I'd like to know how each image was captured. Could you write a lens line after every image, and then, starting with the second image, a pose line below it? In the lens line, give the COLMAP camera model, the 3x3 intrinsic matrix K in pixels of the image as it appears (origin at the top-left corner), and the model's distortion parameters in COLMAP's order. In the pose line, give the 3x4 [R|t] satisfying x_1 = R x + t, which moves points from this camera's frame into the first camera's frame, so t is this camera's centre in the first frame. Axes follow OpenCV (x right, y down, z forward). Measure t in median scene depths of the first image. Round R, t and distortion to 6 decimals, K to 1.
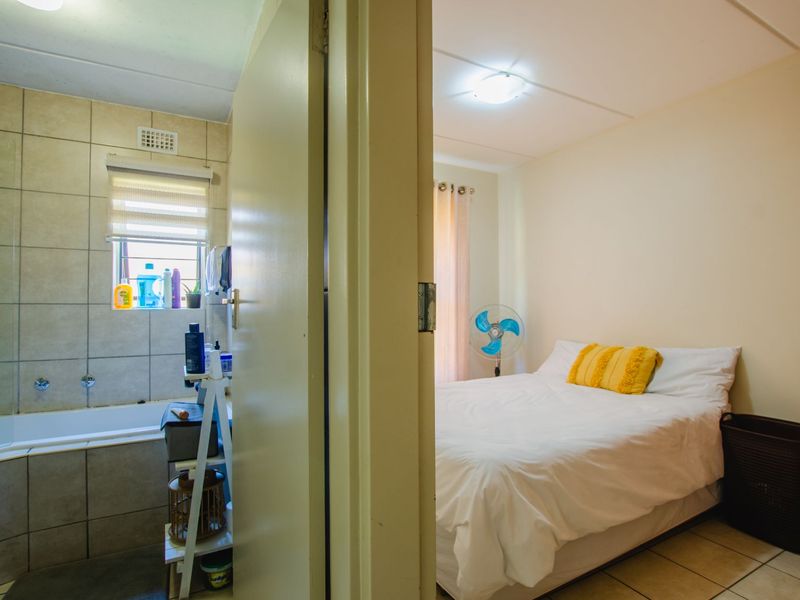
lens RADIAL K [[418.1, 0, 399.3], [0, 418.1, 303.3], [0, 0, 1]] dist [-0.023616, 0.000528]
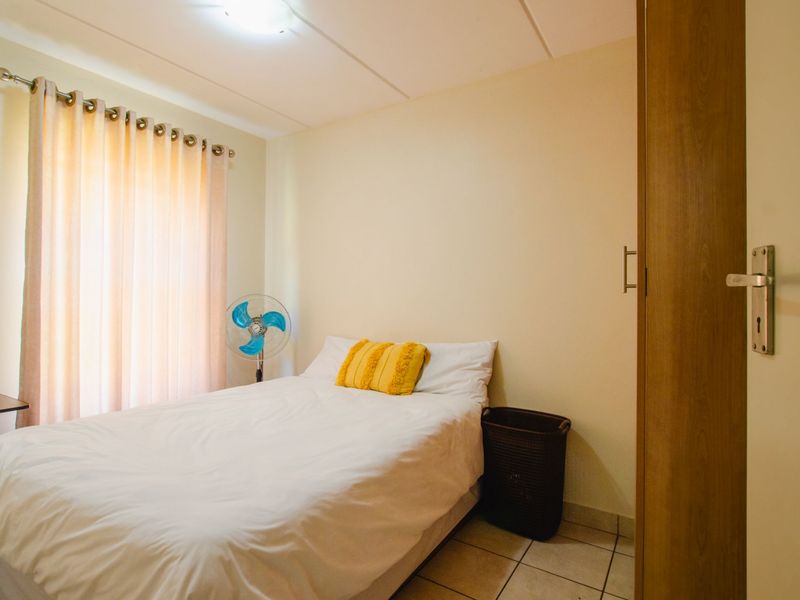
lens RADIAL K [[420.3, 0, 400.0], [0, 420.3, 300.0], [0, 0, 1]] dist [-0.001586, -0.000374]
pose [[0.872525, 0.014263, 0.488362, 0.100293], [-0.020844, 0.999750, 0.008042, 0.001576], [-0.488125, -0.017197, 0.872604, 0.191421]]
